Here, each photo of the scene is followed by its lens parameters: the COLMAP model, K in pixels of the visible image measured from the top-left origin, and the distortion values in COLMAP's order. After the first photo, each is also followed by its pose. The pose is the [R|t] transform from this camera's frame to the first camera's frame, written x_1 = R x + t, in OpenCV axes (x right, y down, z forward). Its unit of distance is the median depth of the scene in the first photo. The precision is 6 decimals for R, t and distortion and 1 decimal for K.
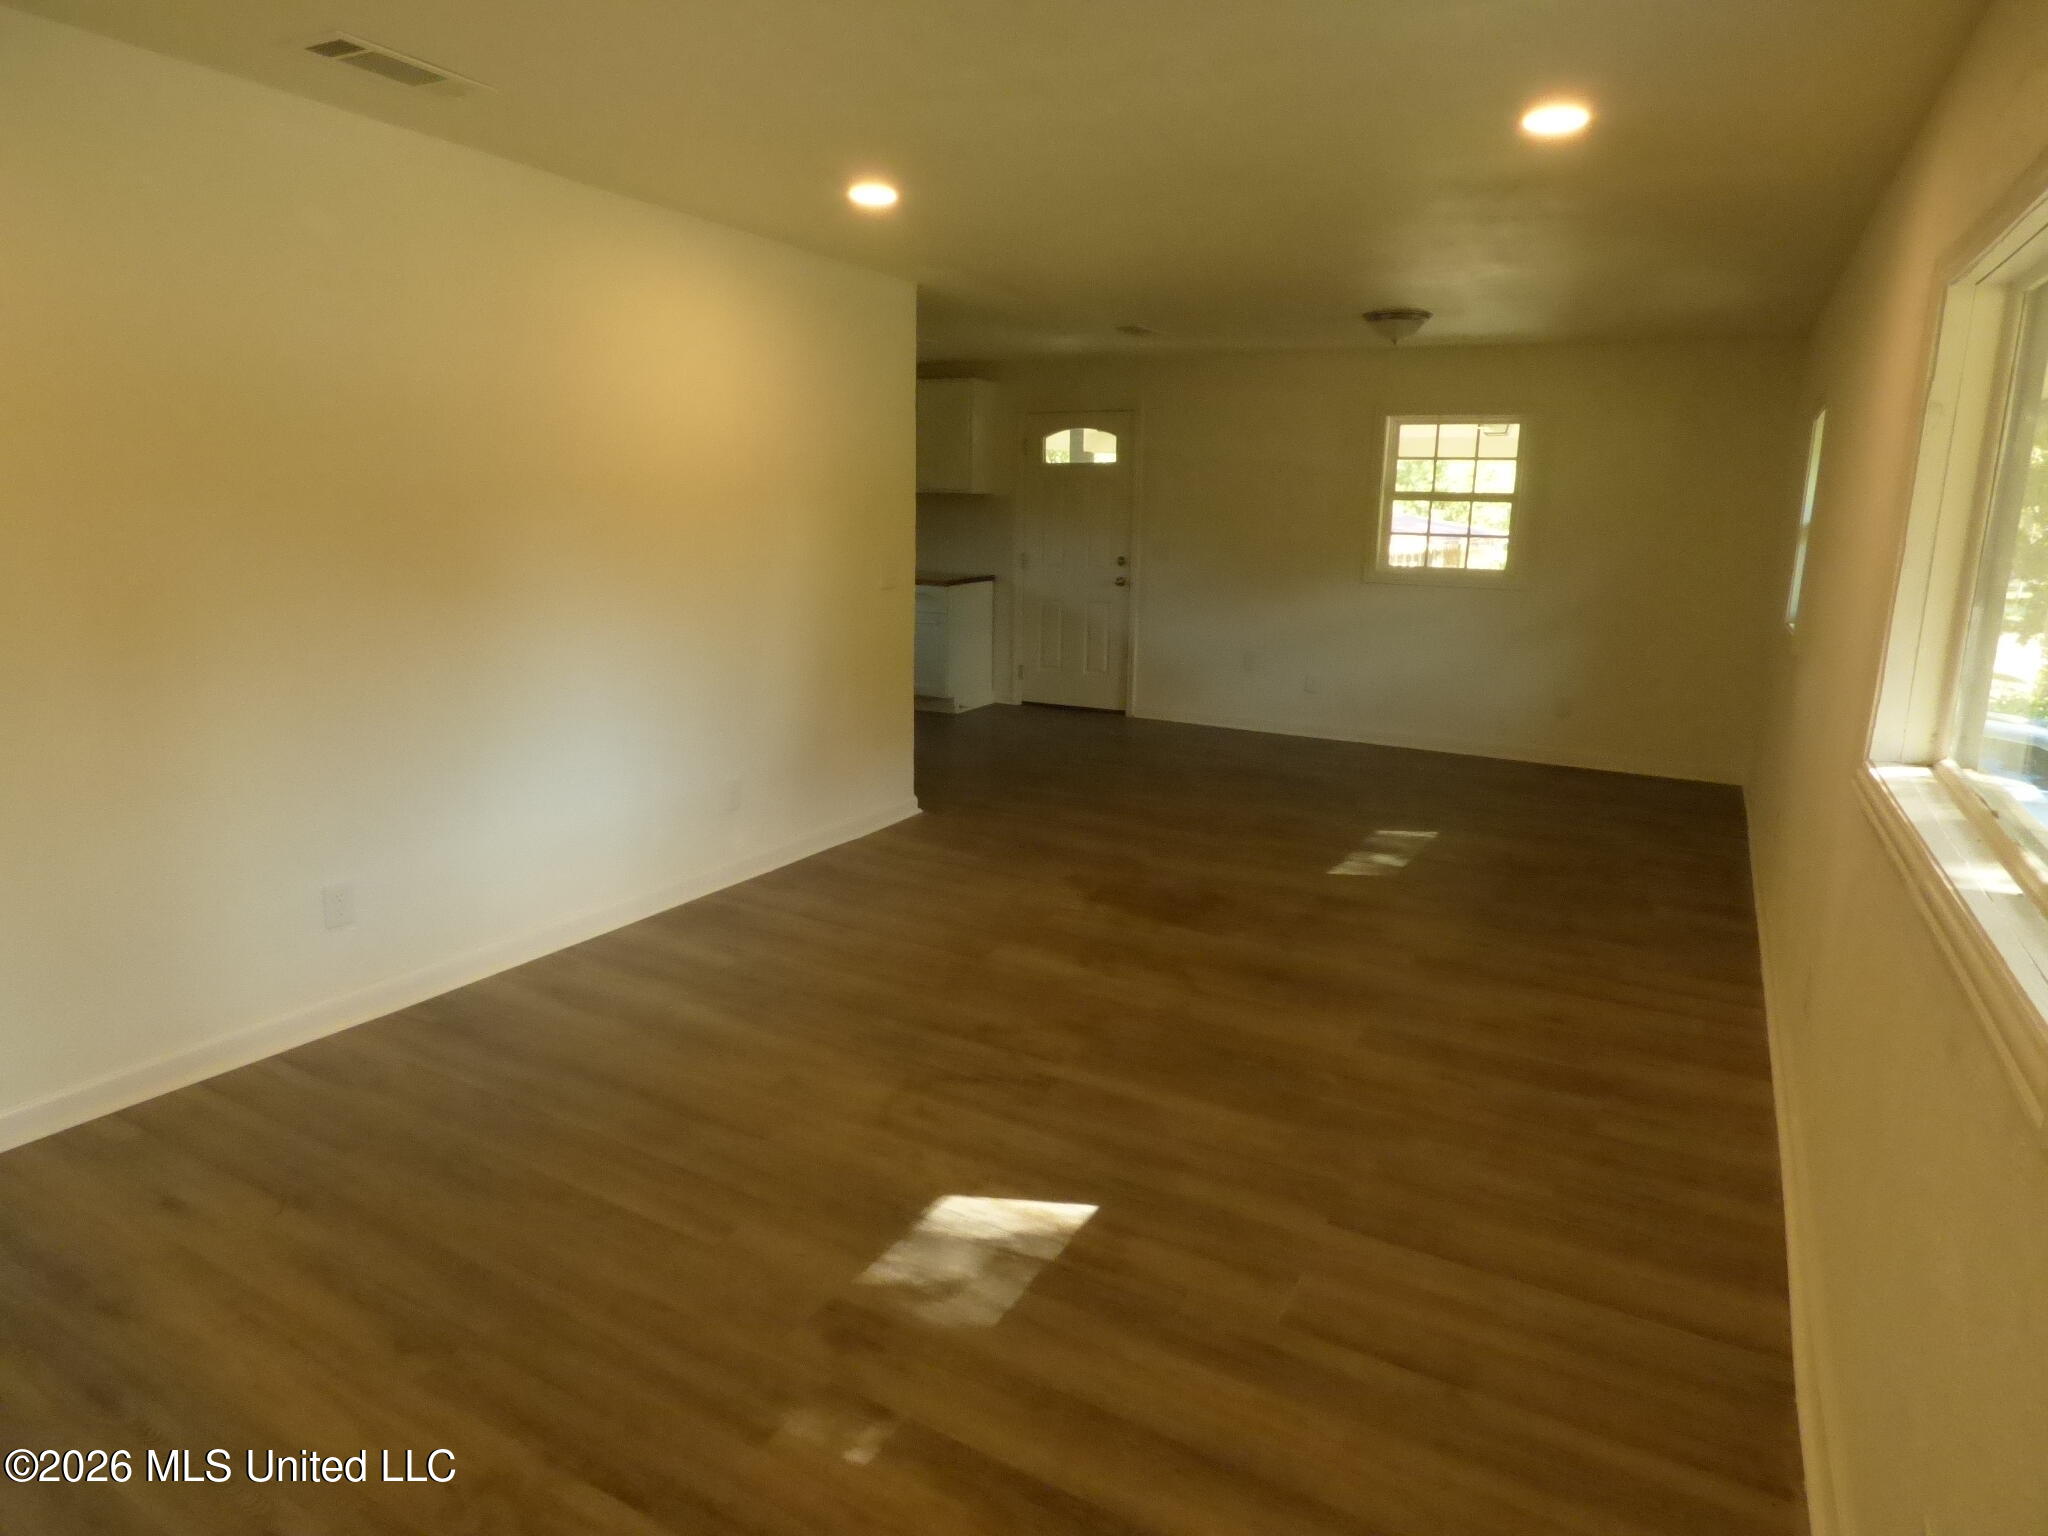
lens RADIAL K [[1240.2, 0, 1020.9], [0, 1240.2, 756.0], [0, 0, 1]] dist [-0.014209, 0.000439]
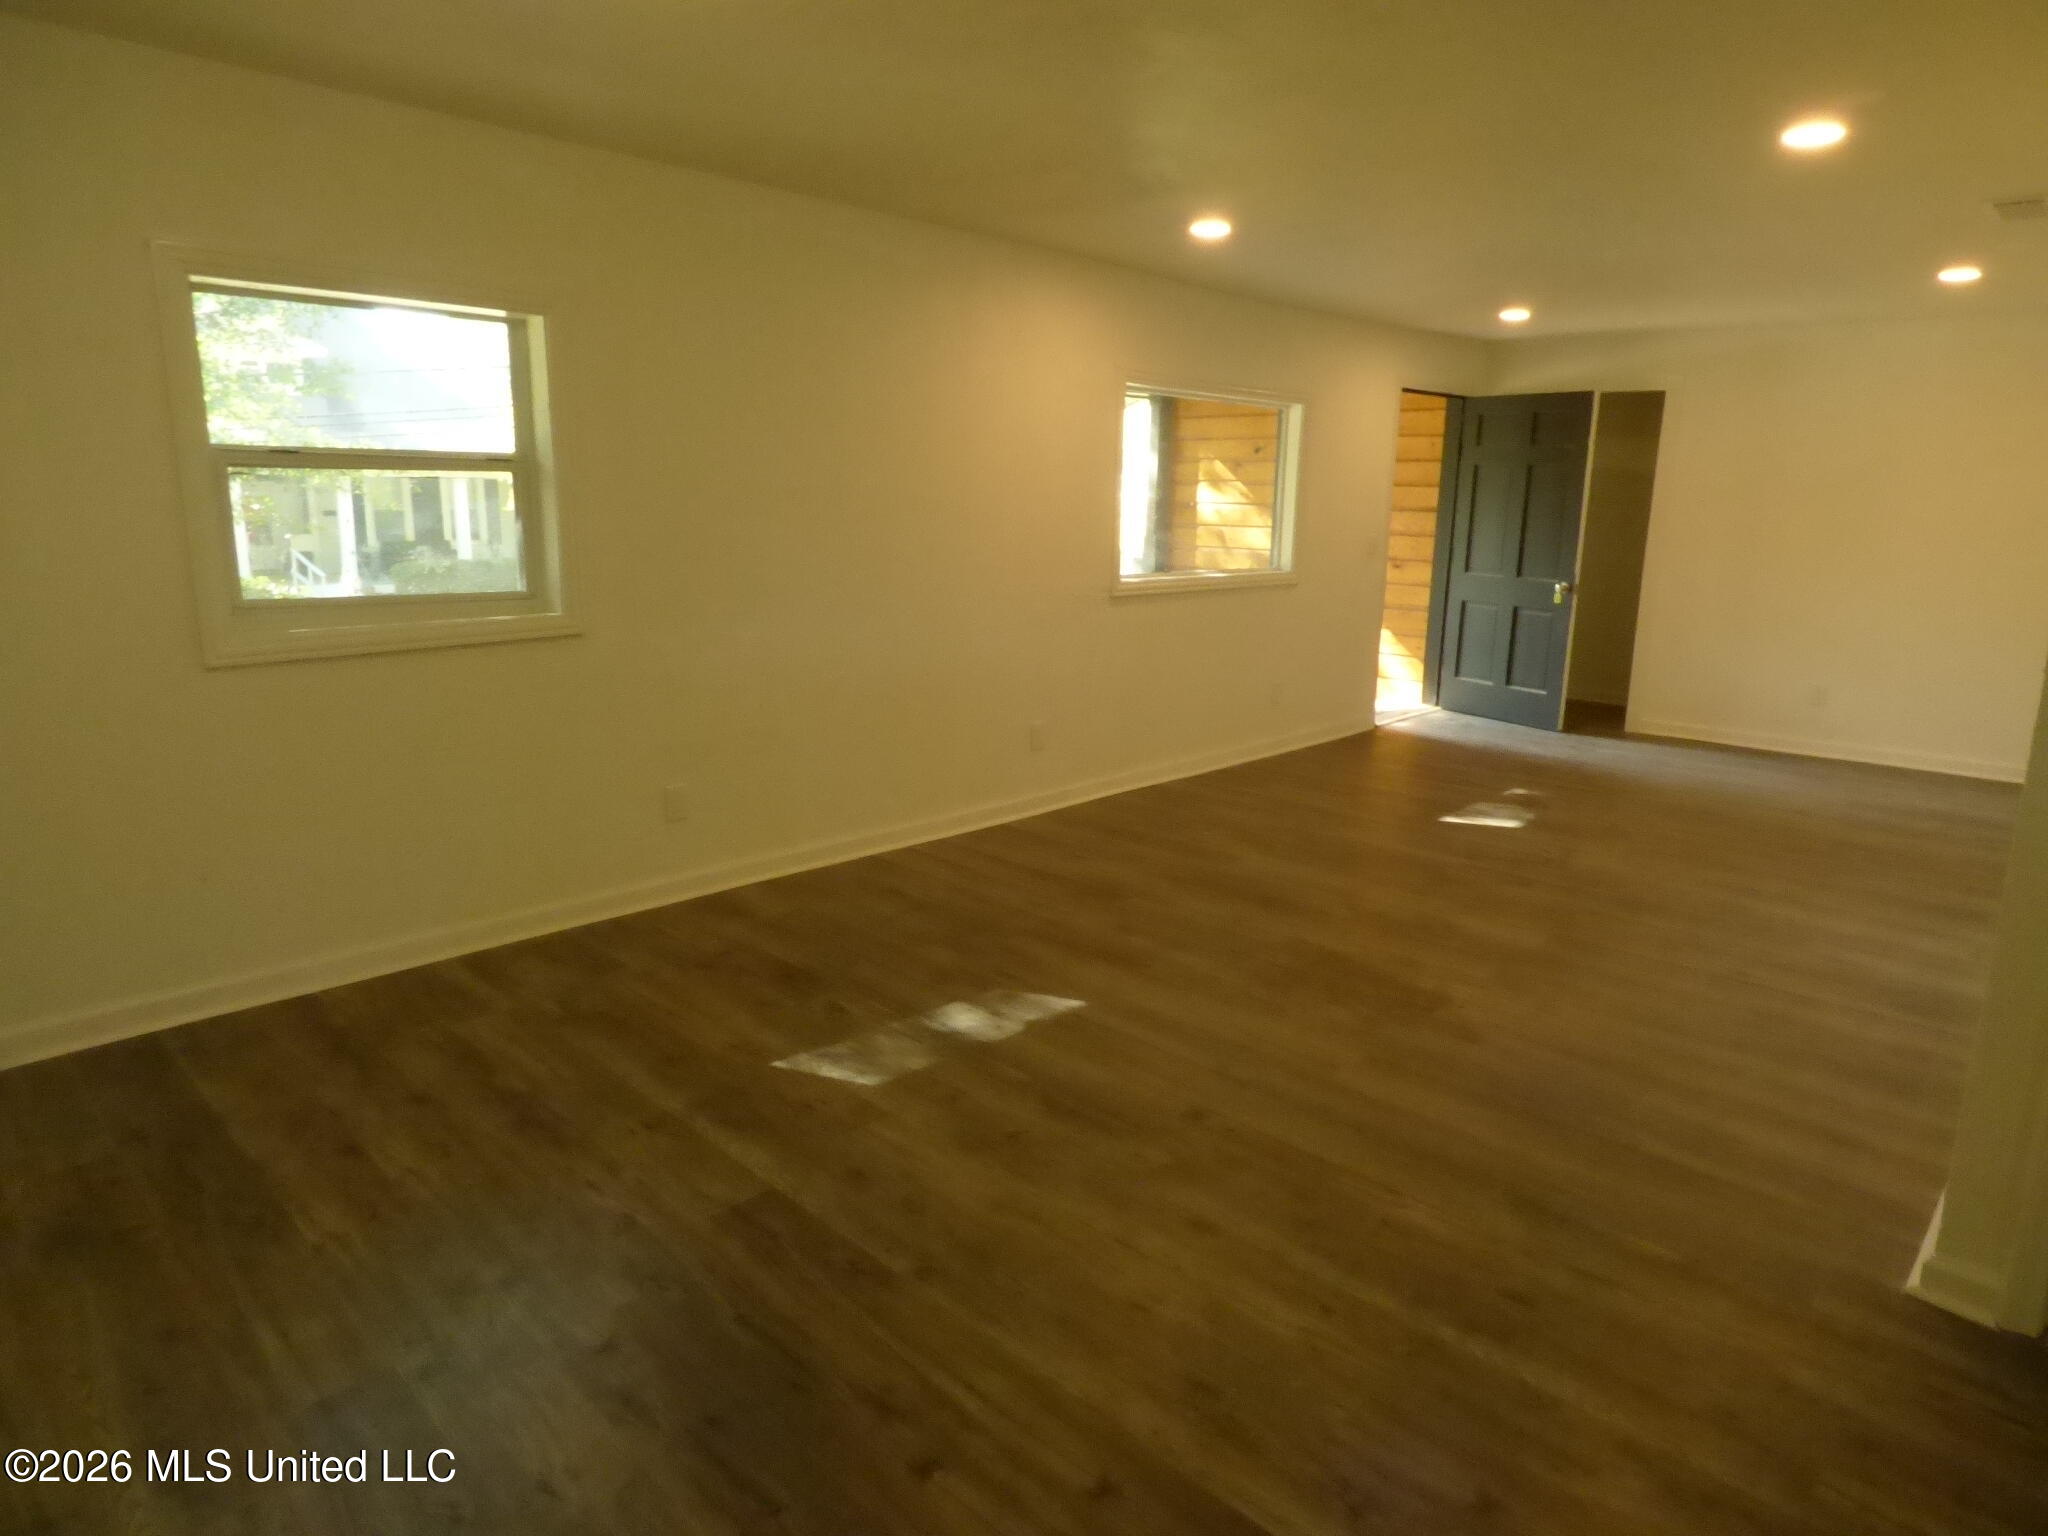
lens RADIAL K [[1240.2, 0, 1020.9], [0, 1240.2, 756.0], [0, 0, 1]] dist [-0.014209, 0.000439]
pose [[-0.965387, -0.084021, 0.246918, 0.133144], [0.020880, 0.918757, 0.394270, -0.332398], [-0.259985, 0.385779, -0.885202, 1.708308]]
